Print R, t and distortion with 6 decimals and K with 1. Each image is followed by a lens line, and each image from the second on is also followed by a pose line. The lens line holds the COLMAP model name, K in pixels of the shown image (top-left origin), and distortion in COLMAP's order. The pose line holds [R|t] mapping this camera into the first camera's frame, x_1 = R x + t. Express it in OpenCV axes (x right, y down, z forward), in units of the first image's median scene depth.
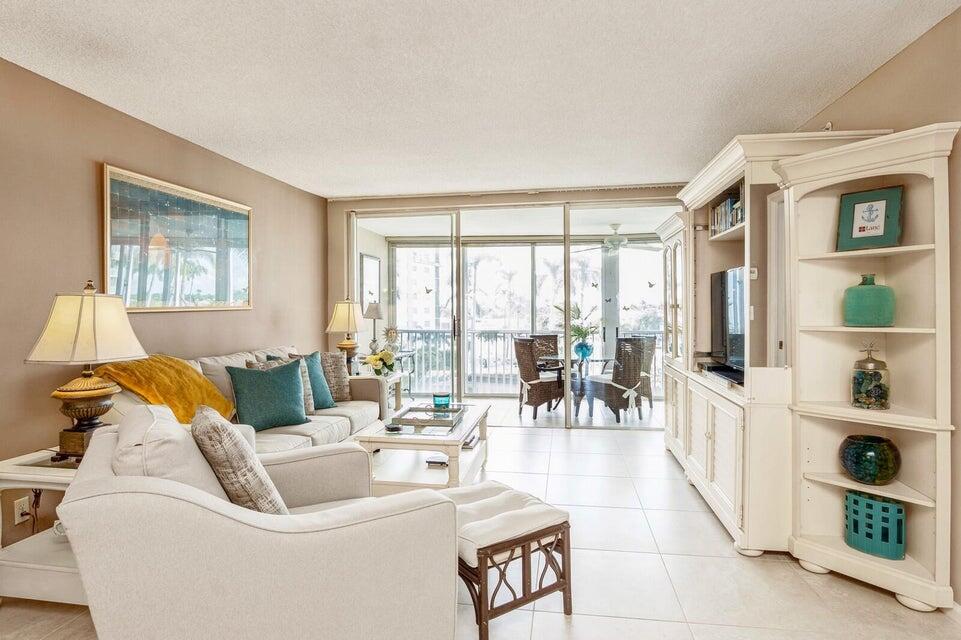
lens RADIAL K [[522.9, 0, 480.5], [0, 522.9, 320.0], [0, 0, 1]] dist [-0.027452, -0.000475]
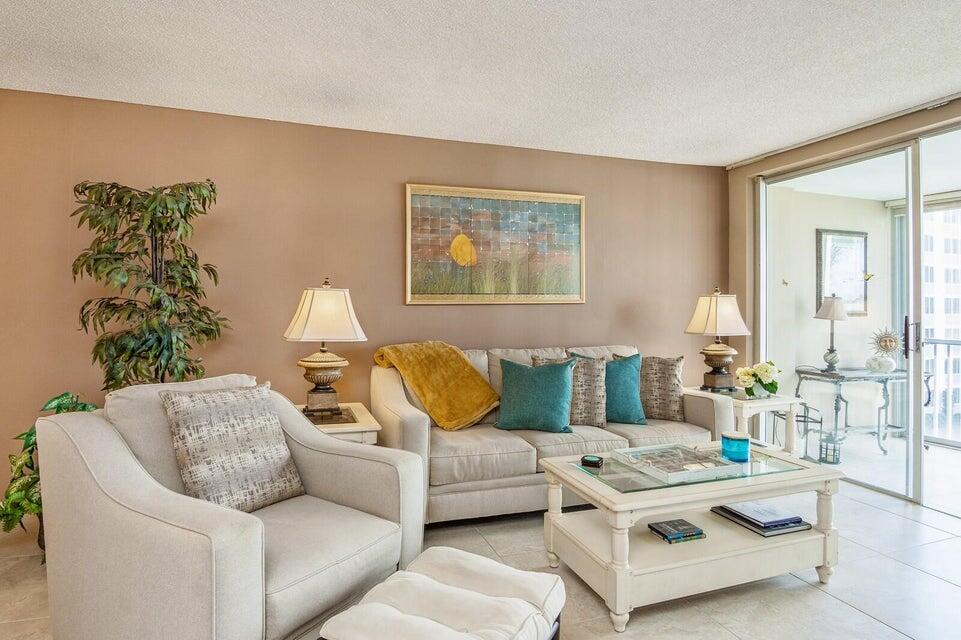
lens RADIAL K [[540.3, 0, 482.0], [0, 540.3, 306.5], [0, 0, 1]] dist [-0.027867, 0.000312]
pose [[0.474970, 0.008044, -0.879965, 0.336306], [-0.027198, 0.999615, -0.005543, -0.004717], [0.879582, 0.026566, 0.475006, 0.378497]]
